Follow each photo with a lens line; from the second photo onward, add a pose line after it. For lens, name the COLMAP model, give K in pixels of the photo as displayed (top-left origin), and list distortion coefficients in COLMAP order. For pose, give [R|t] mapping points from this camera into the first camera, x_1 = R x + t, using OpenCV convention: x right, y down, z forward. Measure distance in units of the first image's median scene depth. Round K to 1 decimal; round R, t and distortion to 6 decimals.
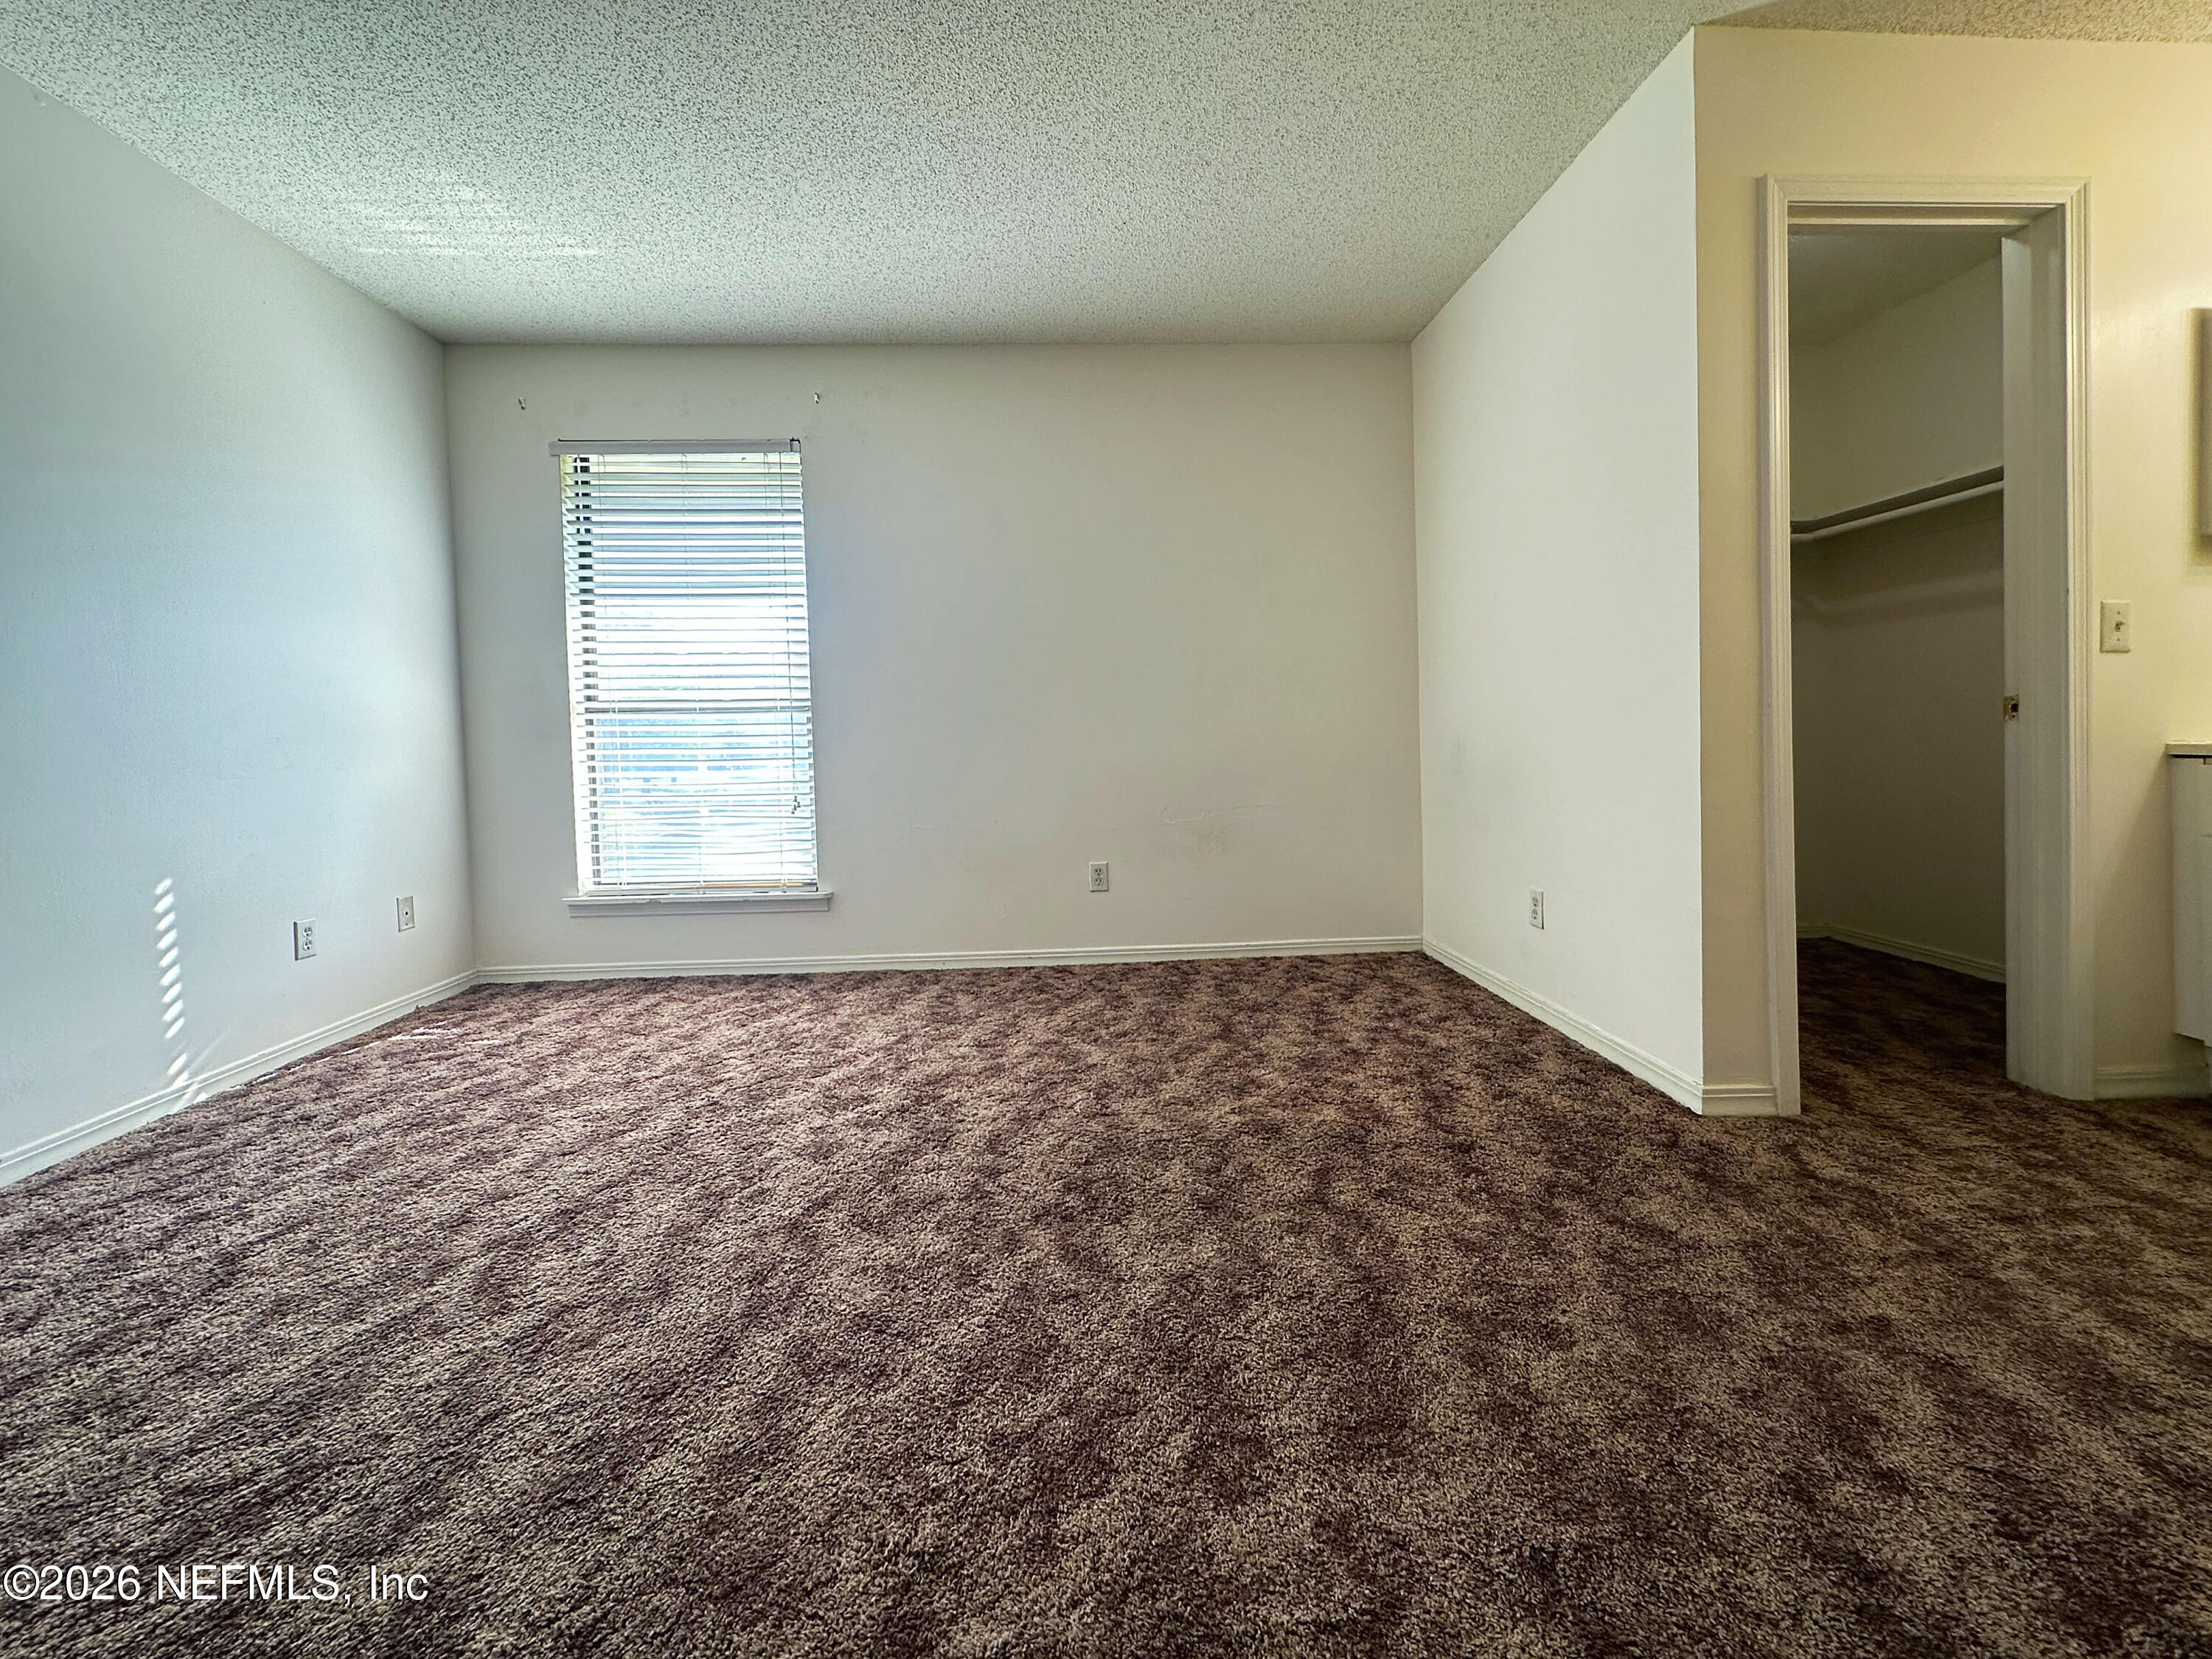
lens RADIAL K [[910.9, 0, 1101.5], [0, 910.9, 838.5], [0, 0, 1]] dist [-0.001626, 0.000363]
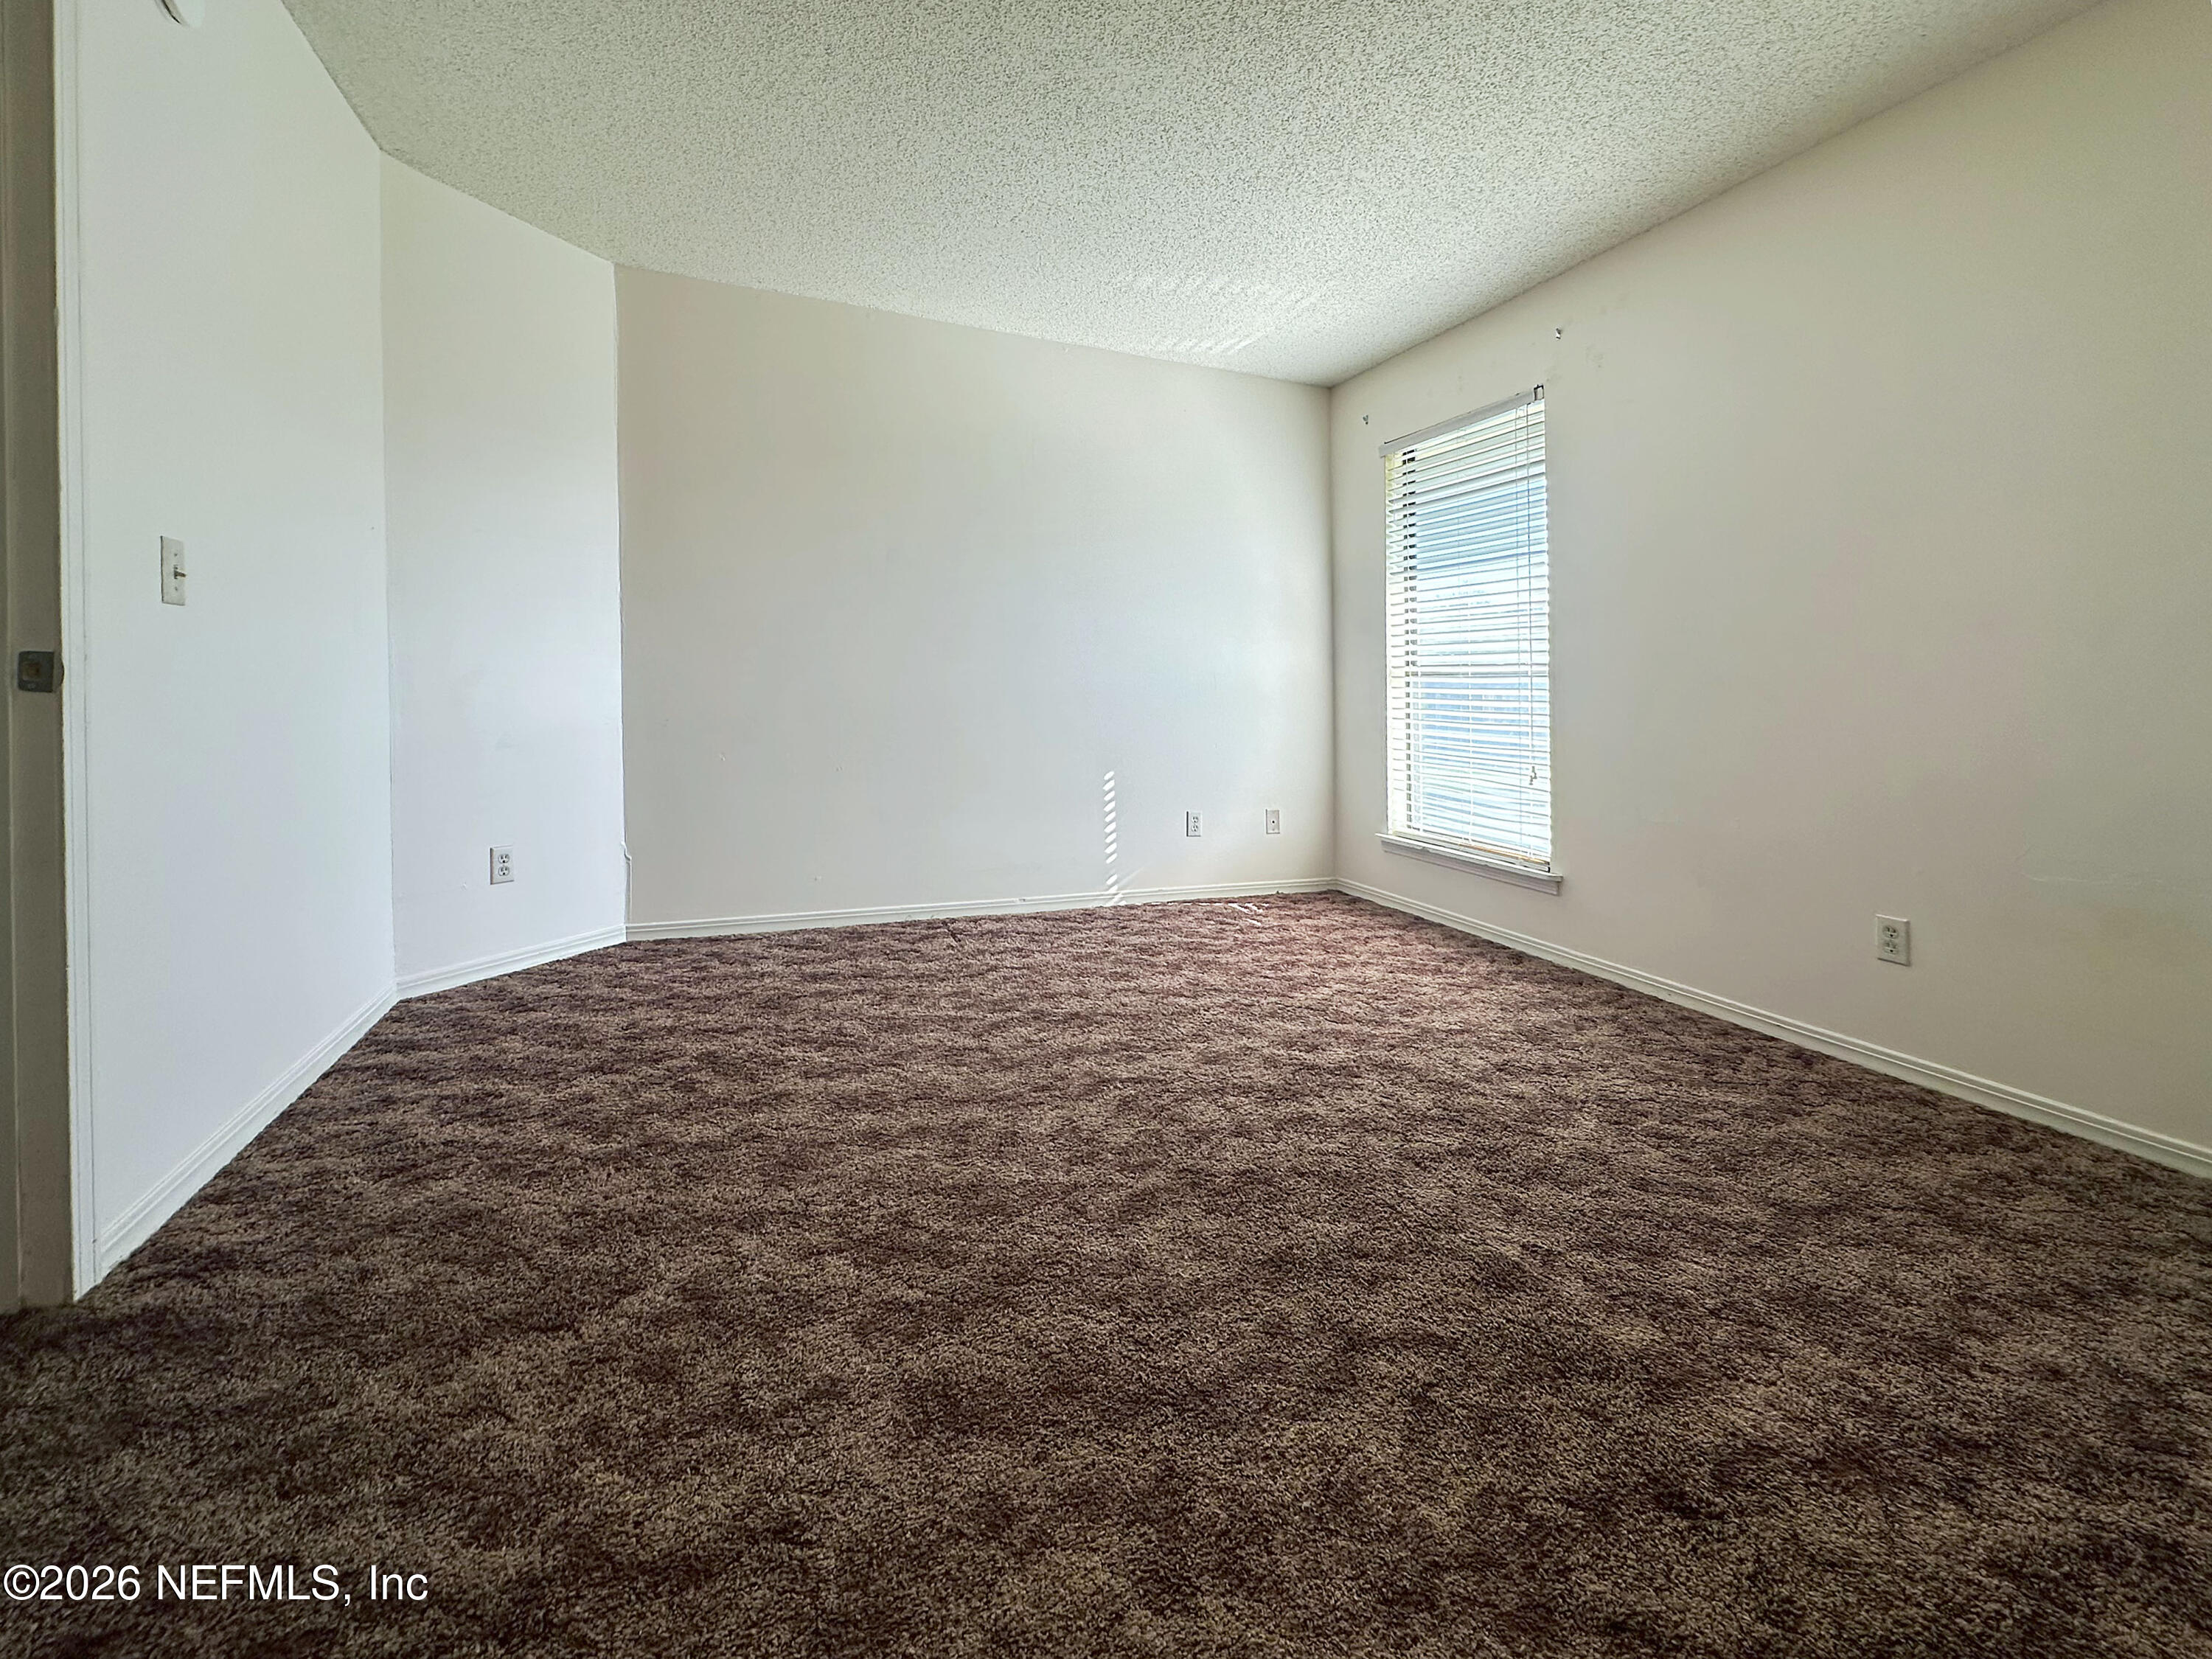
lens RADIAL K [[935.6, 0, 1127.3], [0, 935.6, 824.4], [0, 0, 1]] dist [-0.001457, 0.000686]
pose [[0.339270, 0.156526, -0.927575, 0.664686], [-0.131533, 0.984266, 0.117983, -0.072422], [0.931448, 0.081979, 0.354520, 0.416270]]
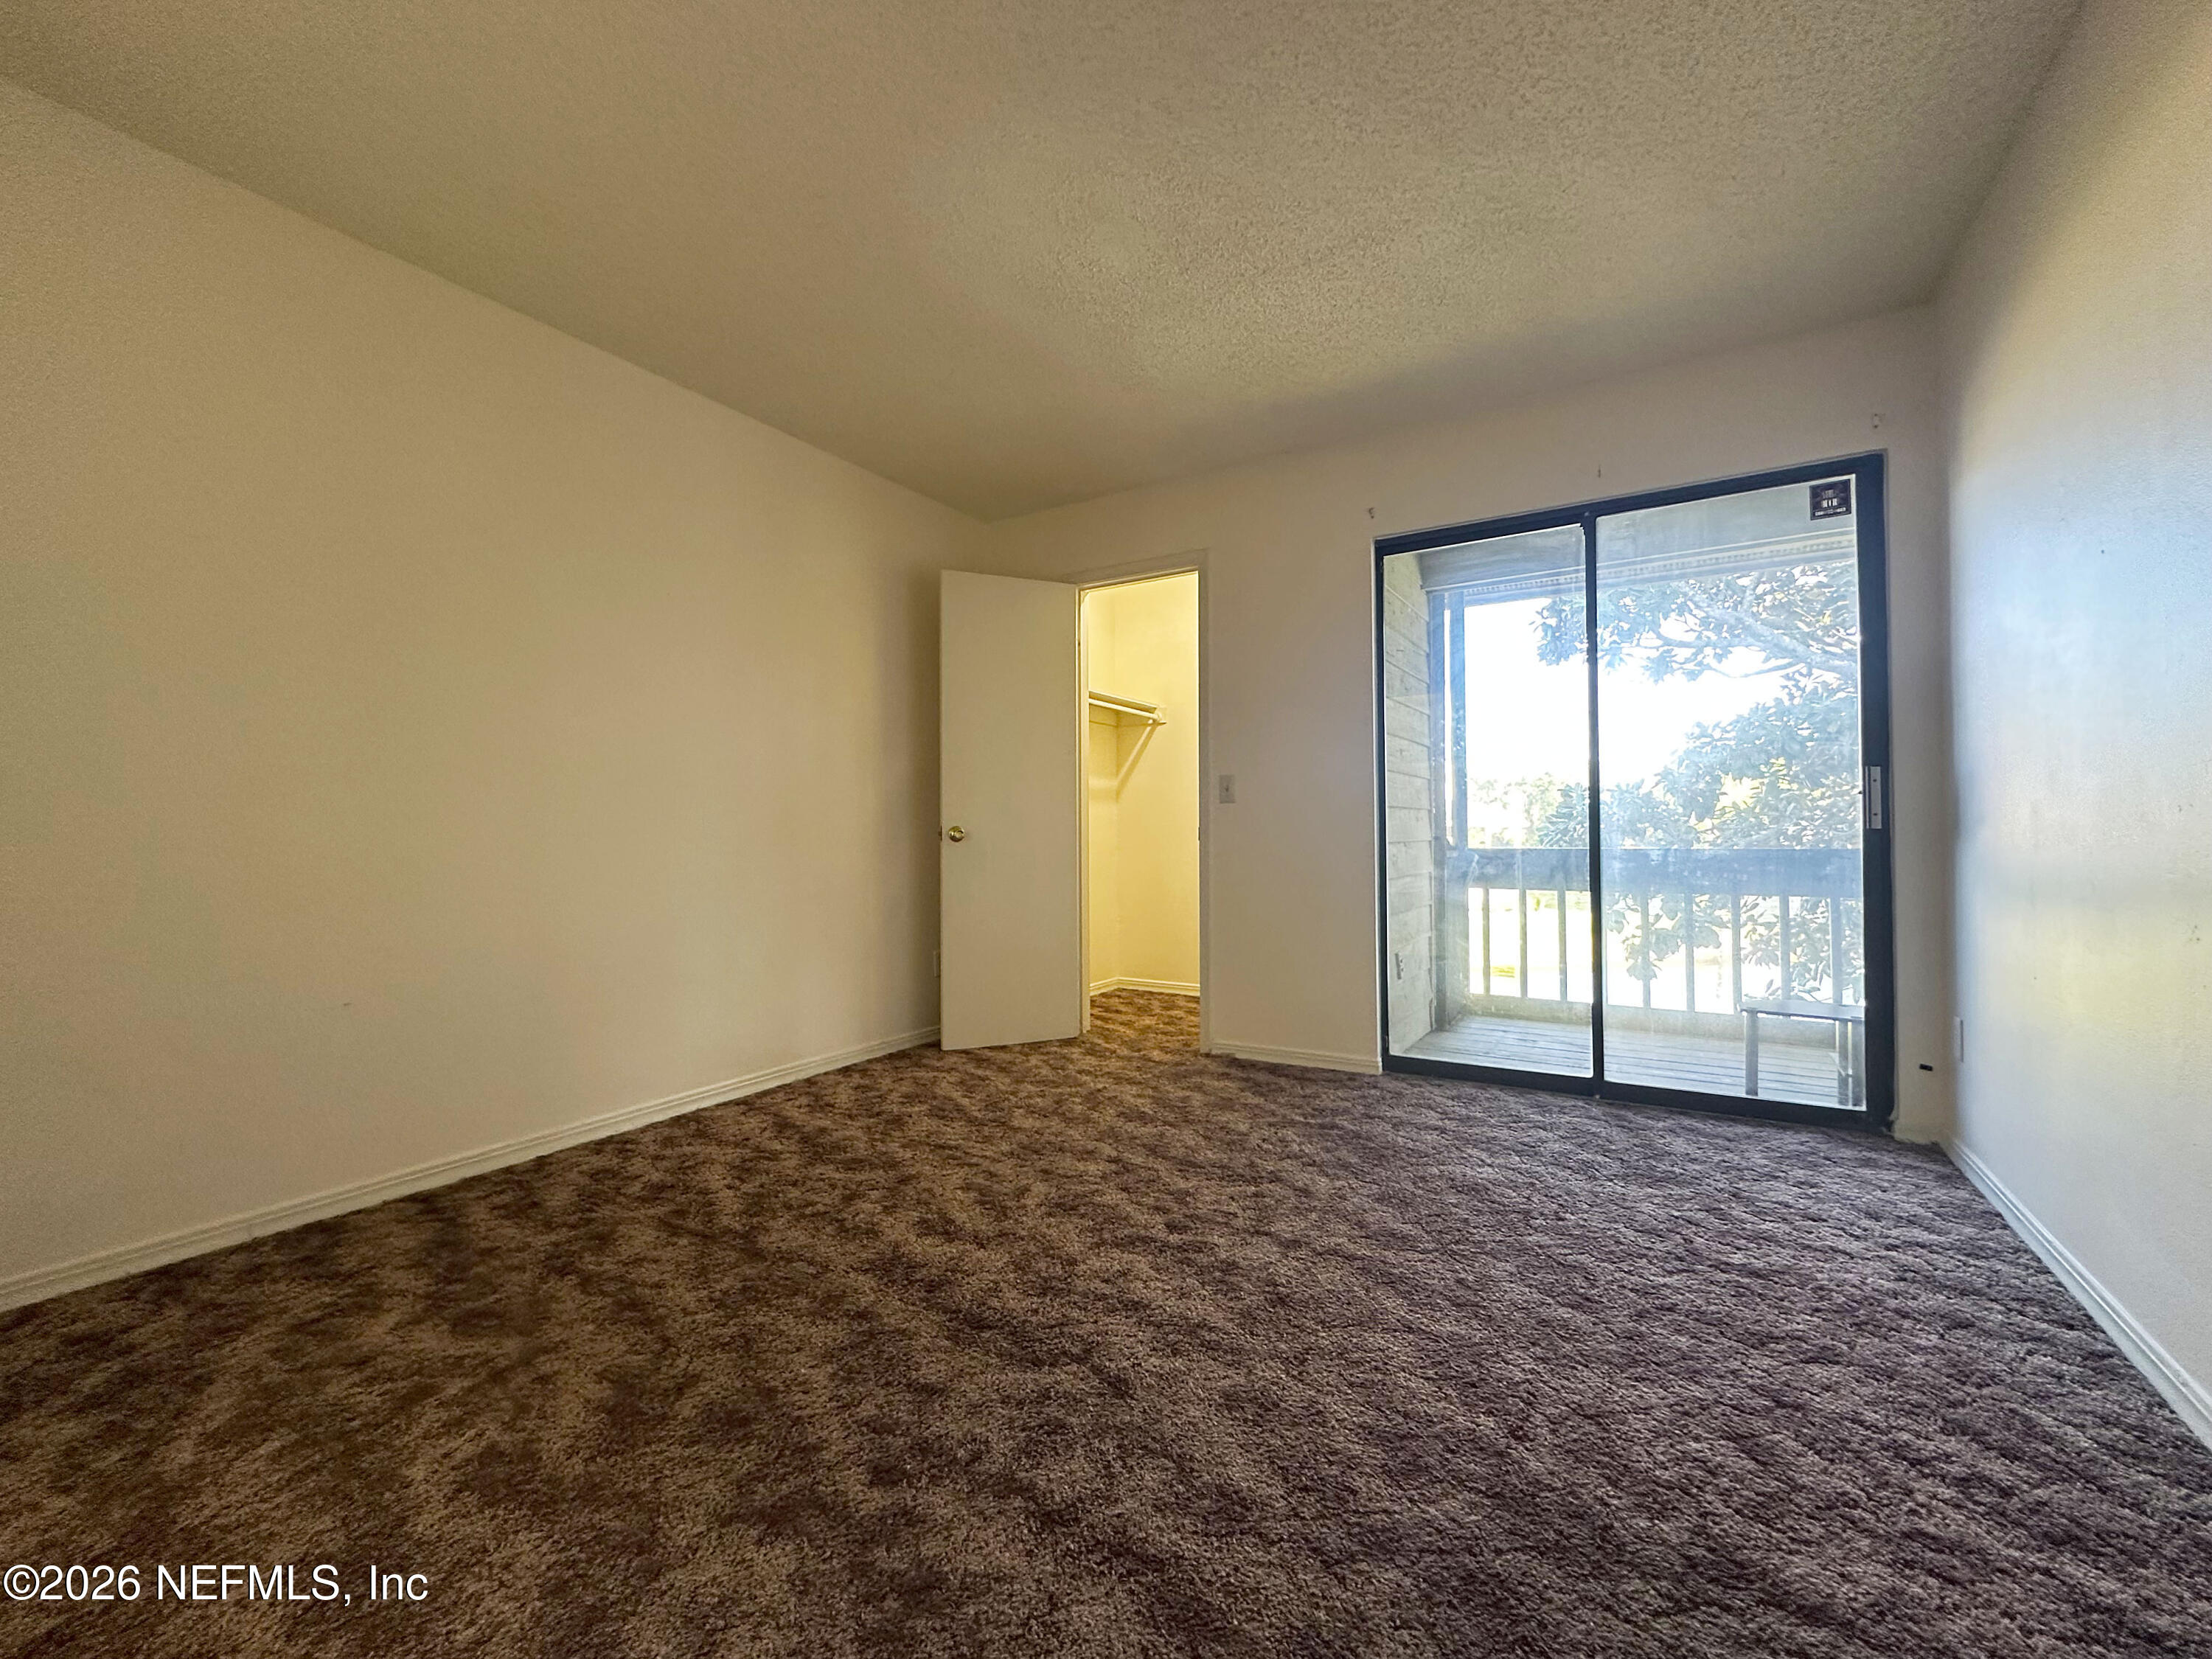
lens RADIAL K [[910.9, 0, 1101.5], [0, 910.9, 838.5], [0, 0, 1]] dist [-0.001626, 0.000363]
pose [[-0.560743, 0.037896, -0.827122, 0.811509], [-0.074956, 0.992527, 0.096291, -0.196789], [0.824590, 0.115993, -0.553712, 1.206062]]
